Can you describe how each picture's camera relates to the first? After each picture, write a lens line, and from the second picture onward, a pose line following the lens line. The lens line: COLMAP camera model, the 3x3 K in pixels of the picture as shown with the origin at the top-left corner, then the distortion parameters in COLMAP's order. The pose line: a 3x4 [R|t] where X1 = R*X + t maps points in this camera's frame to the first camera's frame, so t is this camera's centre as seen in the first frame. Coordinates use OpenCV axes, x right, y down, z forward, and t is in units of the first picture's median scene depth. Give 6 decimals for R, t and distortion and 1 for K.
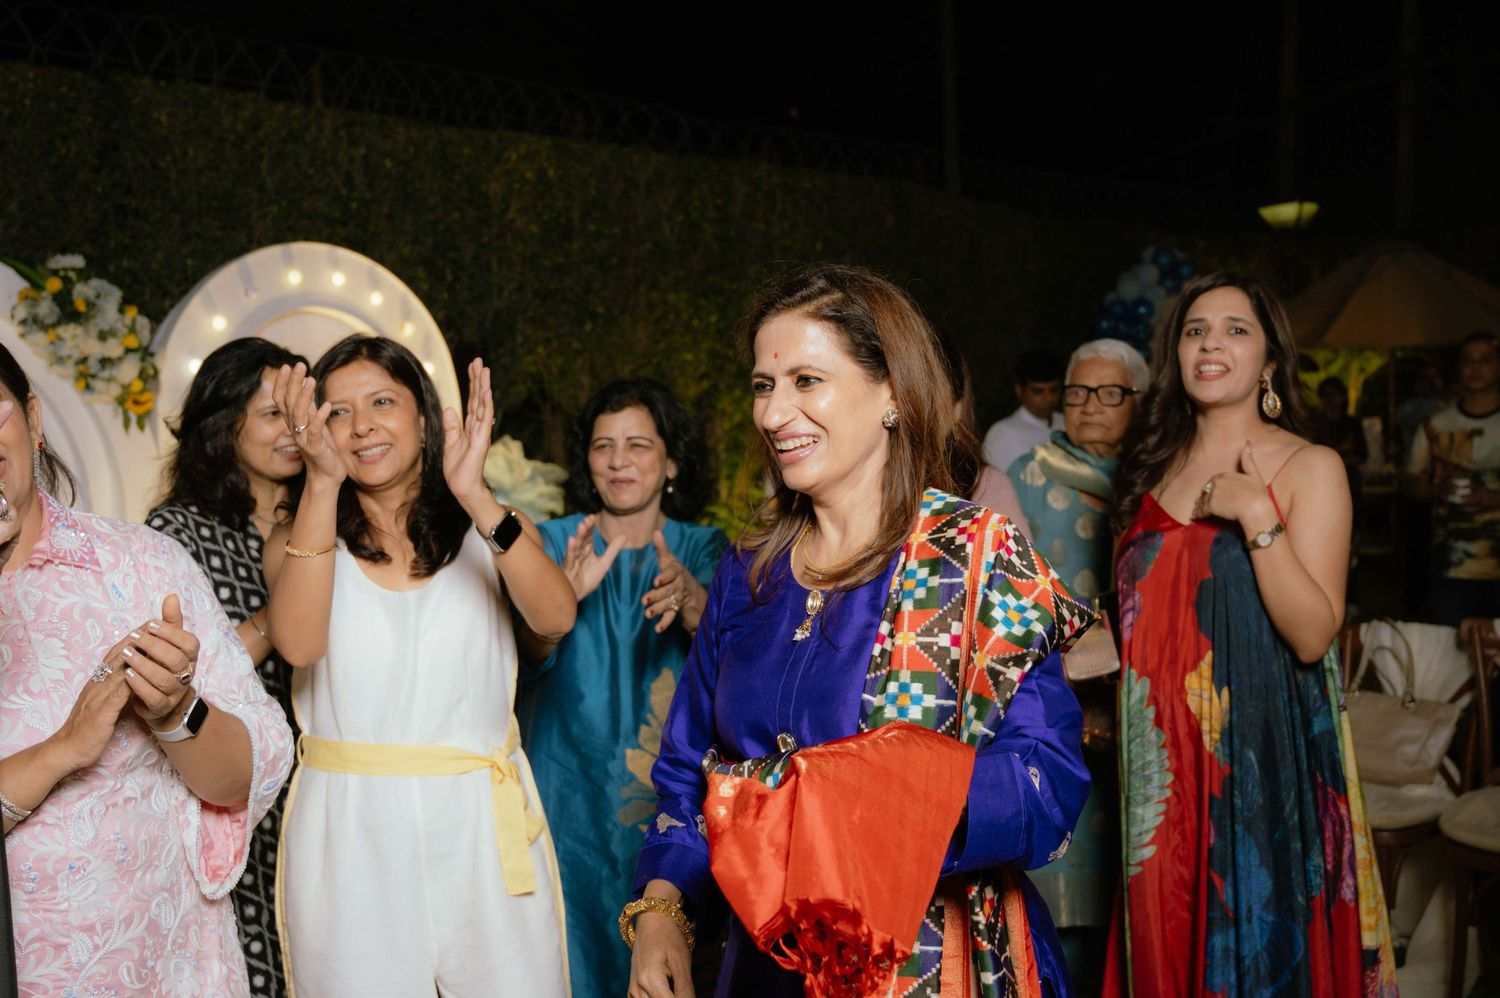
lens RADIAL K [[1447.5, 0, 750.0], [0, 1447.5, 499.0], [0, 0, 1]] dist [0.002660, 0.010450]
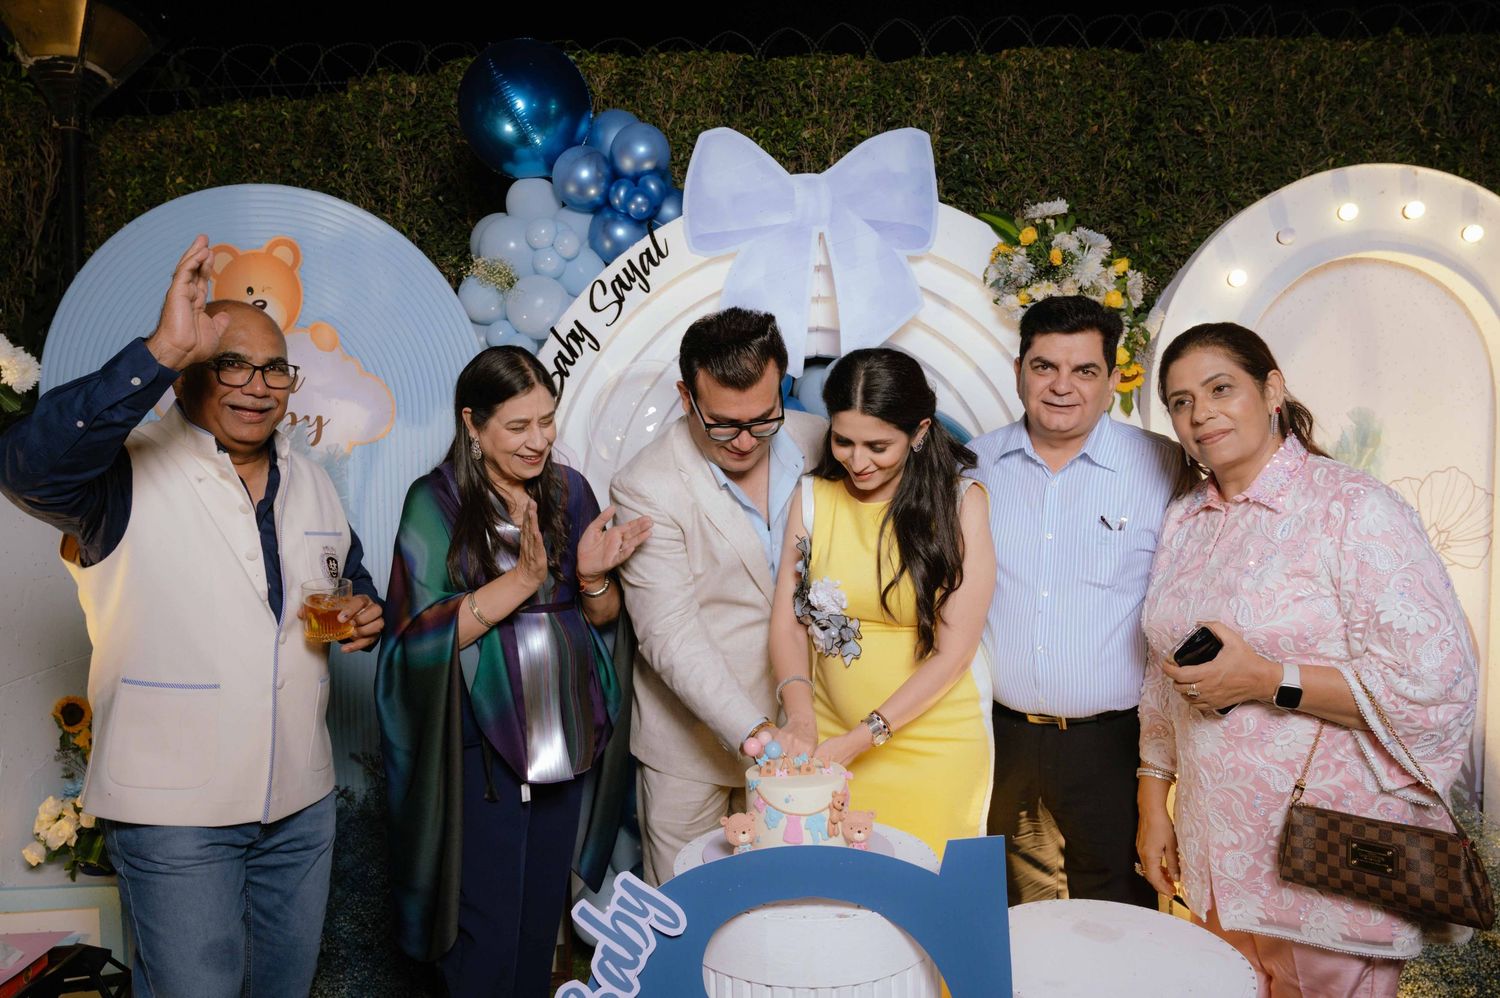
lens RADIAL K [[1008.9, 0, 750.0], [0, 1008.9, 499.0], [0, 0, 1]] dist [-0.001020, 0.001448]
pose [[0.671034, 0.064091, -0.738651, -0.104472], [-0.049378, 0.997908, 0.041728, -0.008837], [0.739780, 0.008472, 0.672795, 0.345840]]
